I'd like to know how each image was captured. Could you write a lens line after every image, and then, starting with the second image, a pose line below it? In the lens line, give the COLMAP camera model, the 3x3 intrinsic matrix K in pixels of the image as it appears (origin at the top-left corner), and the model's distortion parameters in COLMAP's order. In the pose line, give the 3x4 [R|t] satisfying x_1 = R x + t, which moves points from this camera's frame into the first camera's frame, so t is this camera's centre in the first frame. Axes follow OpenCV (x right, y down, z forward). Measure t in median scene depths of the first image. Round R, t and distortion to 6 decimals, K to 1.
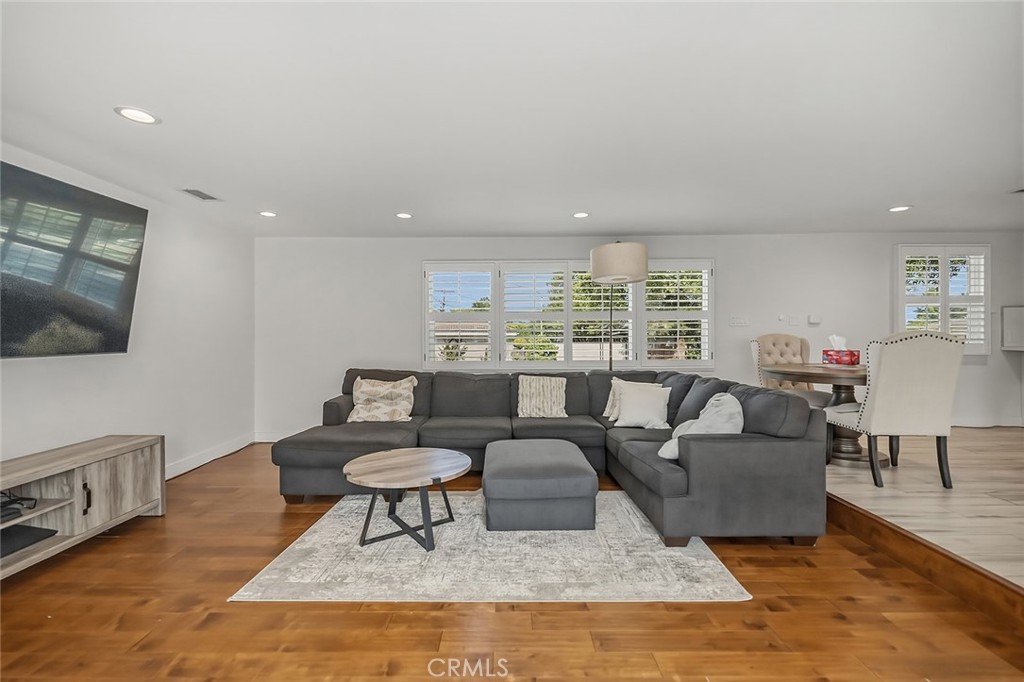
lens RADIAL K [[454.2, 0, 512.0], [0, 454.2, 341.0], [0, 0, 1]] dist [0.001348, 0.000112]
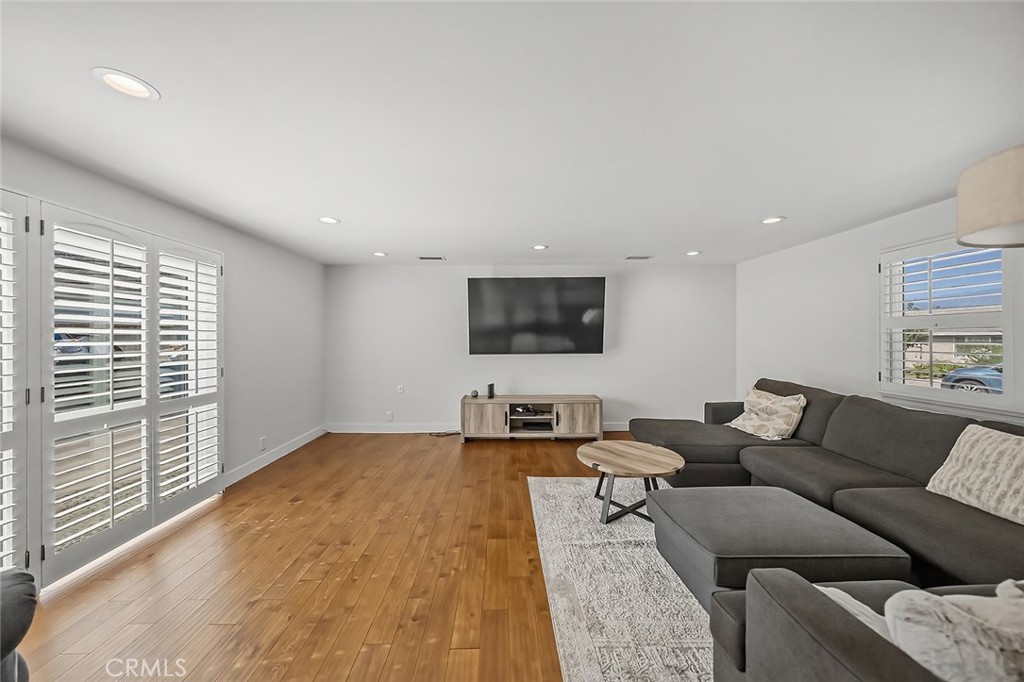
lens RADIAL K [[354.4, 0, 512.0], [0, 354.4, 341.0], [0, 0, 1]] dist [0.000291, 0.000040]
pose [[0.033866, 0.010842, -0.999368, 0.711950], [-0.012429, 0.999868, 0.010426, -0.043394], [0.999349, 0.012068, 0.033996, 0.645096]]
